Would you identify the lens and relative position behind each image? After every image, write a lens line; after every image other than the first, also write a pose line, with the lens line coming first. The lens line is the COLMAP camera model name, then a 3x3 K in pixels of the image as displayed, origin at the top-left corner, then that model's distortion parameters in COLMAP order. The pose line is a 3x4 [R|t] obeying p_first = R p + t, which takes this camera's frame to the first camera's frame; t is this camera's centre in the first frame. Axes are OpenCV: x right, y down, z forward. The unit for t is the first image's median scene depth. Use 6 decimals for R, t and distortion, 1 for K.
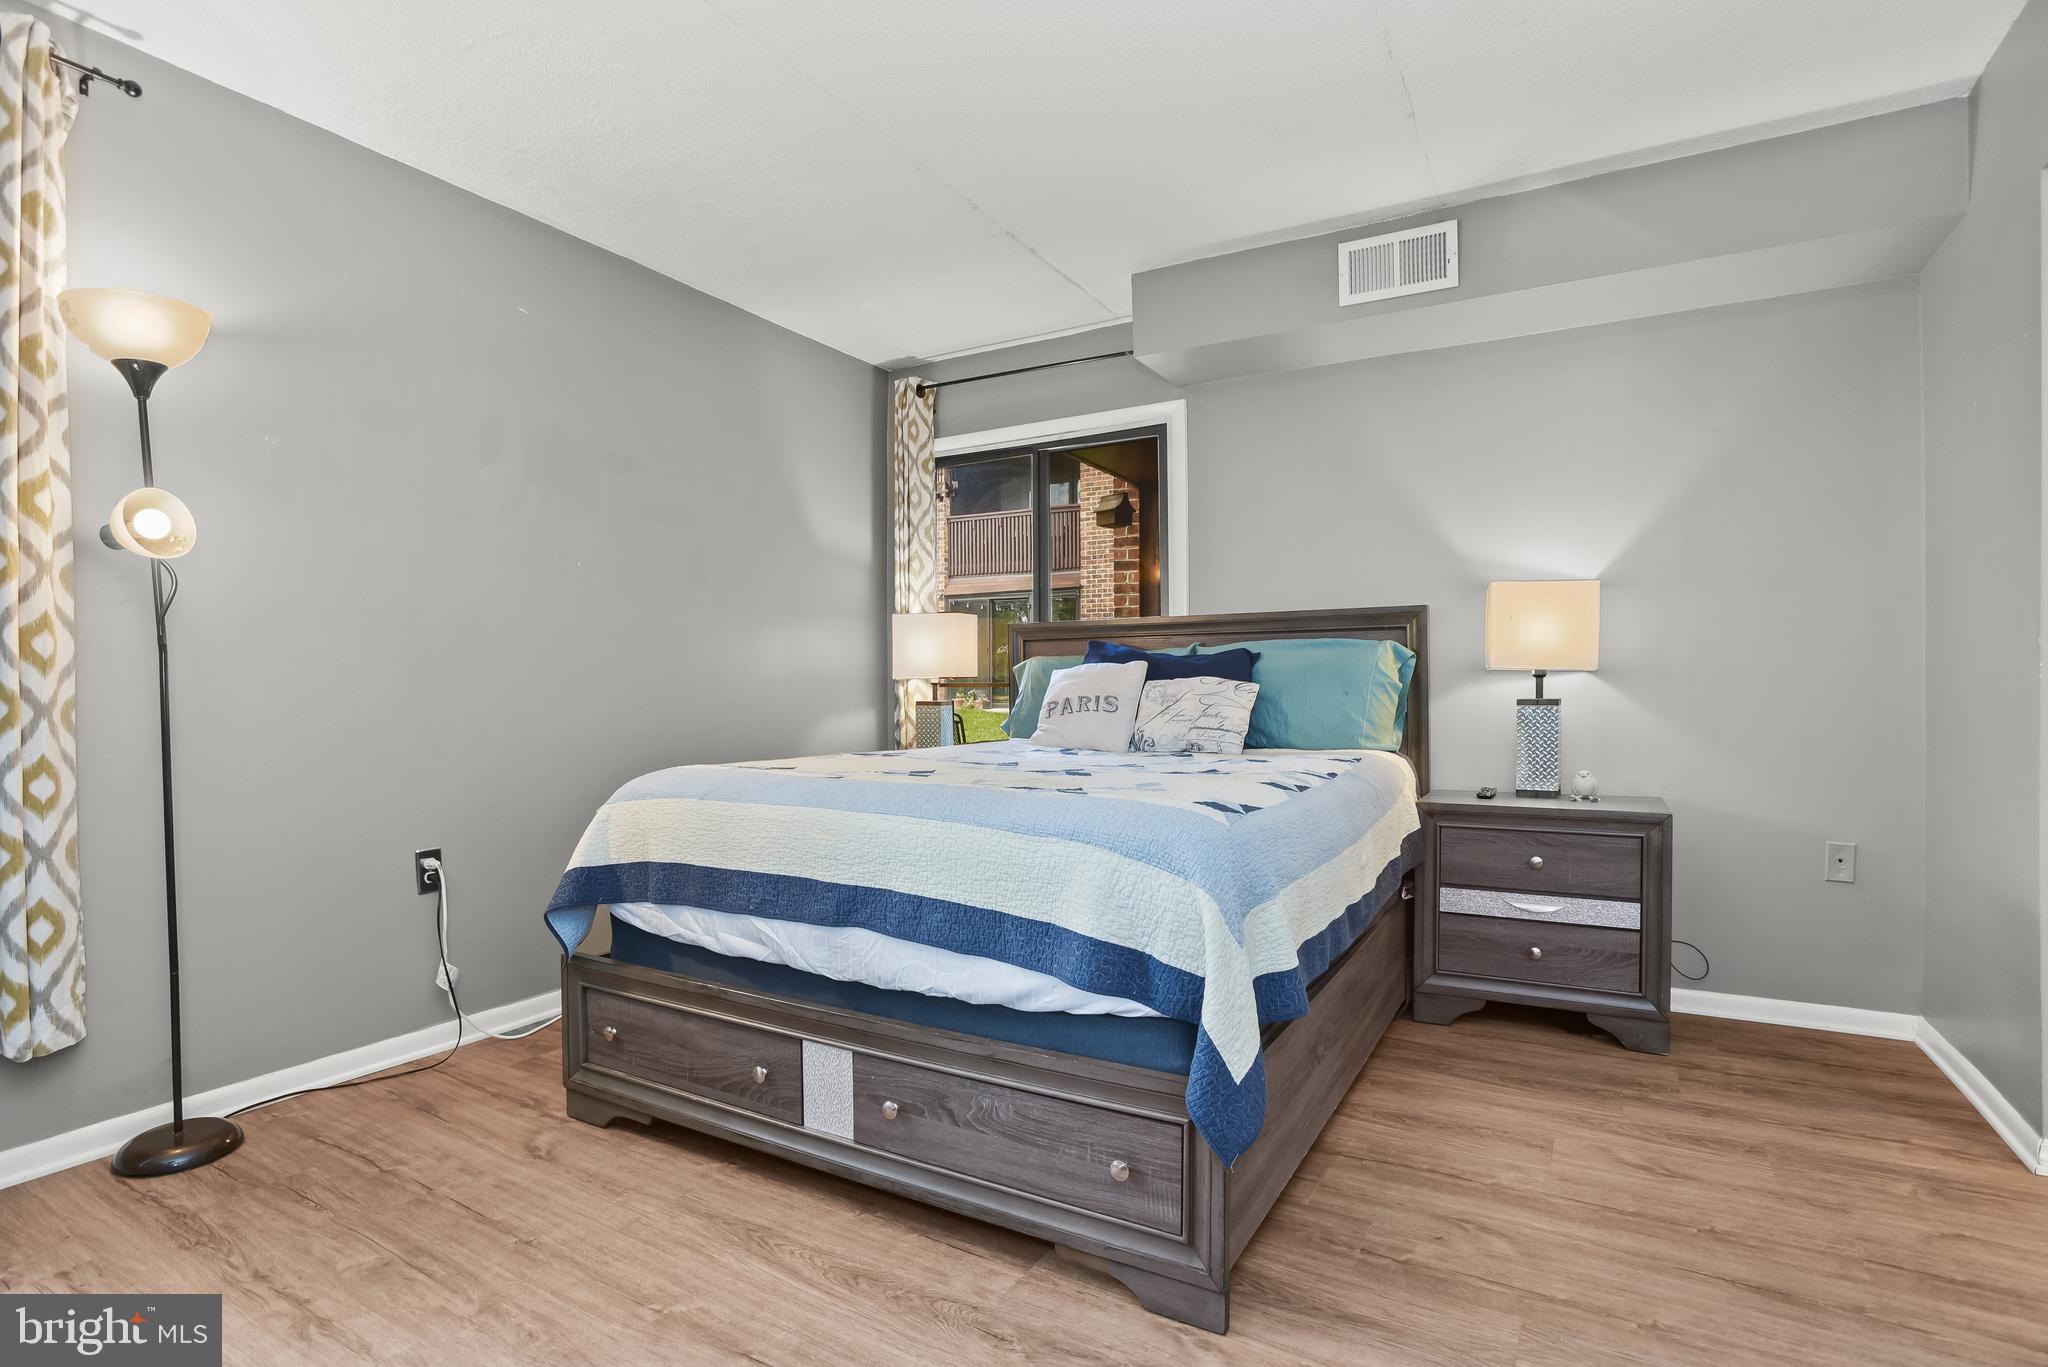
lens RADIAL K [[987.2, 0, 1018.3], [0, 987.2, 682.1], [0, 0, 1]] dist [0.000449, -0.000116]
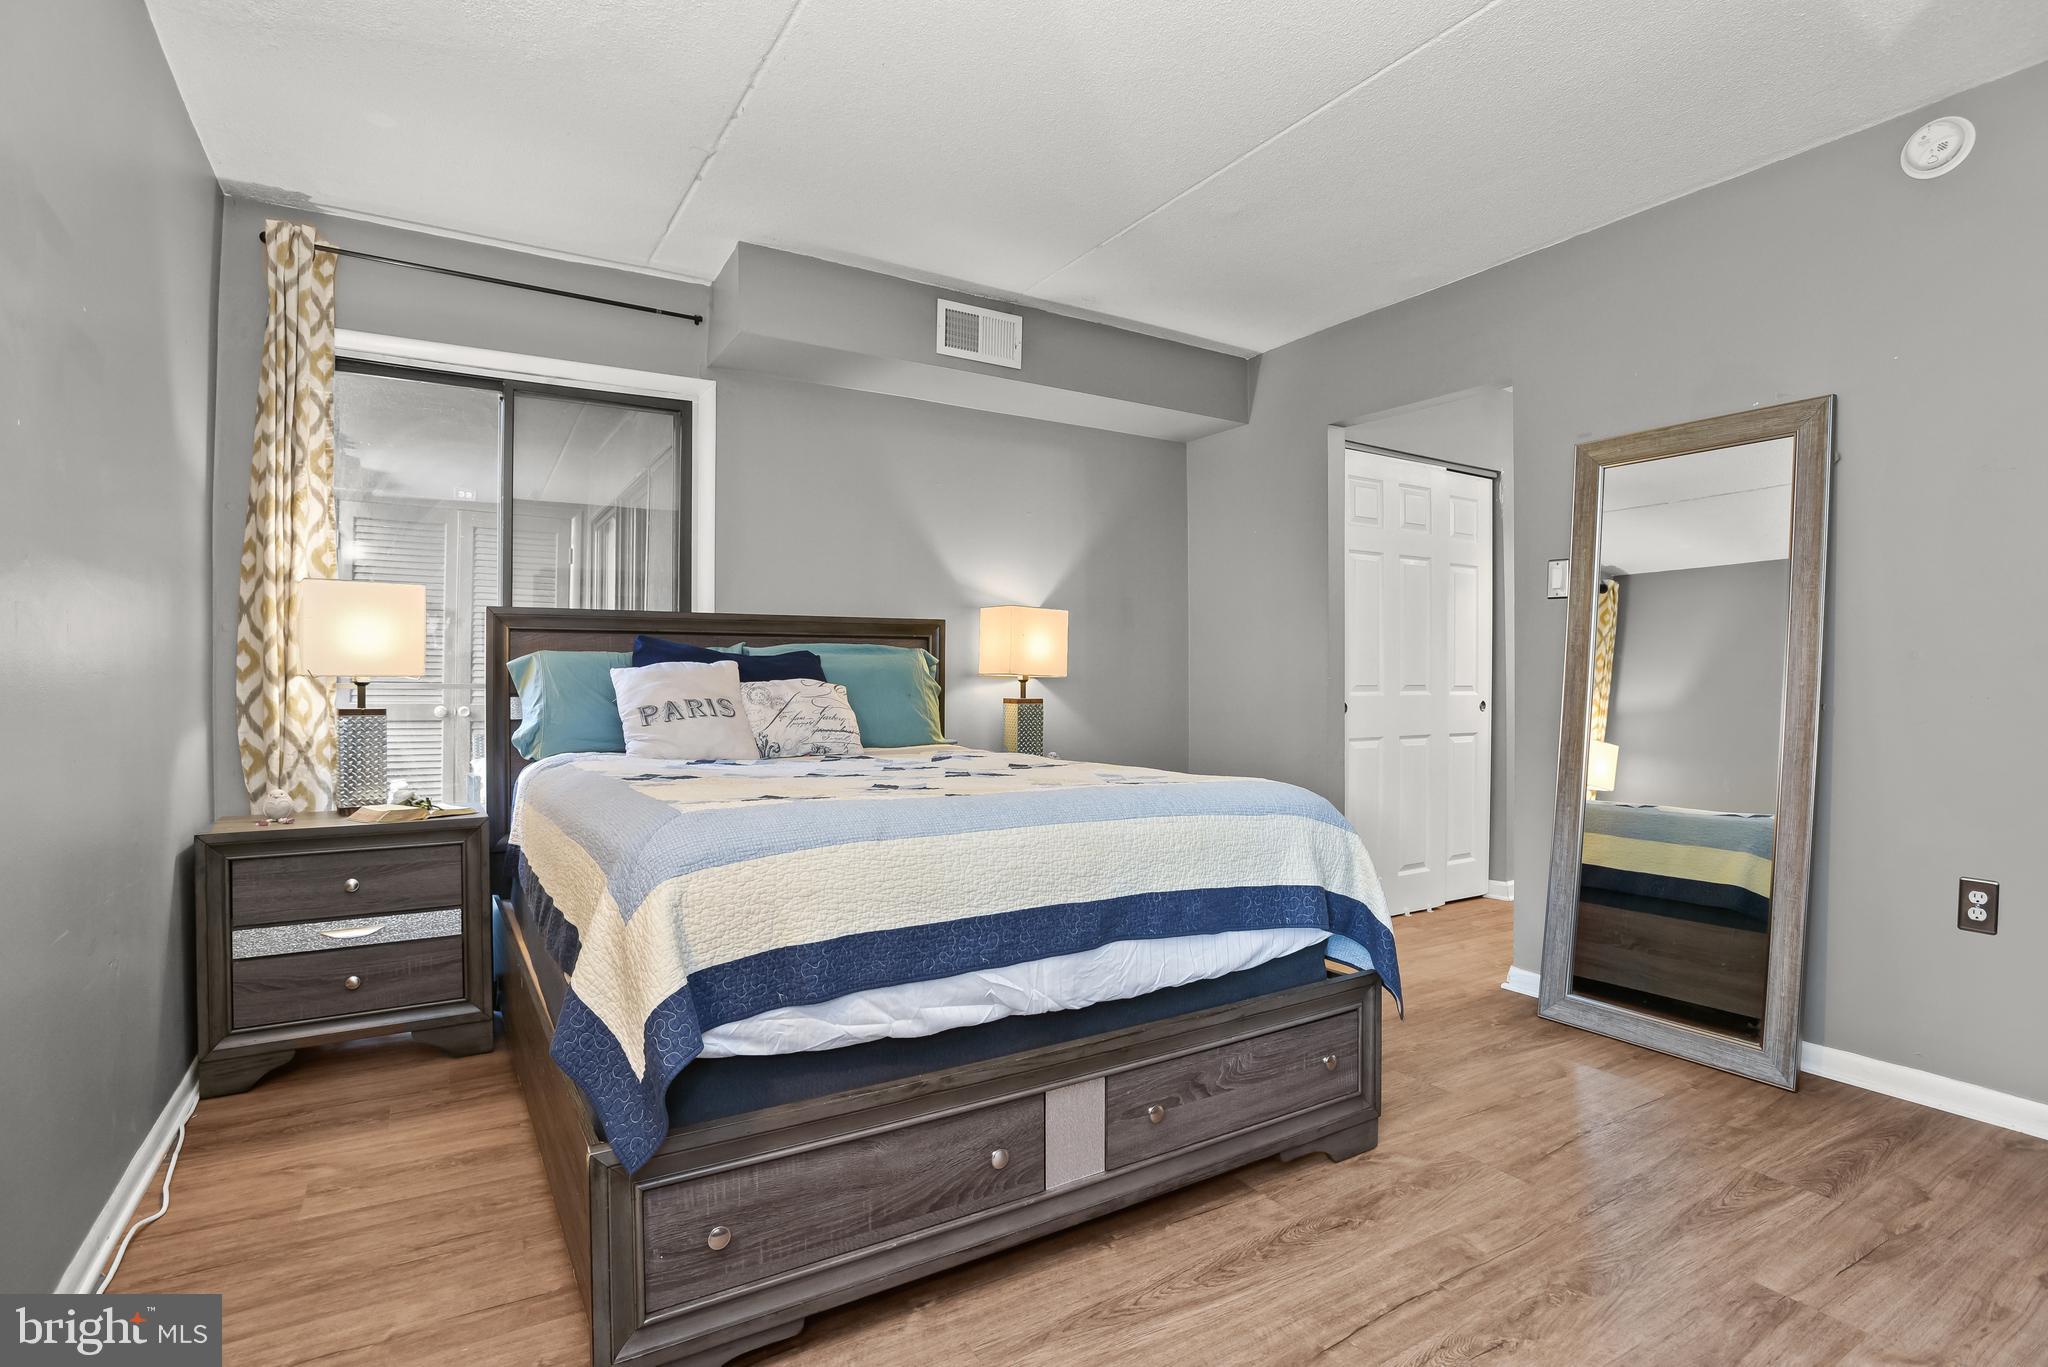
lens RADIAL K [[994.3, 0, 1019.3], [0, 994.3, 639.1], [0, 0, 1]] dist [-0.019684, 0.000484]
pose [[0.475631, 0.041842, 0.878649, -0.929368], [-0.003452, 0.998949, -0.045702, -0.000315], [-0.879638, 0.018704, 0.475276, 0.540057]]
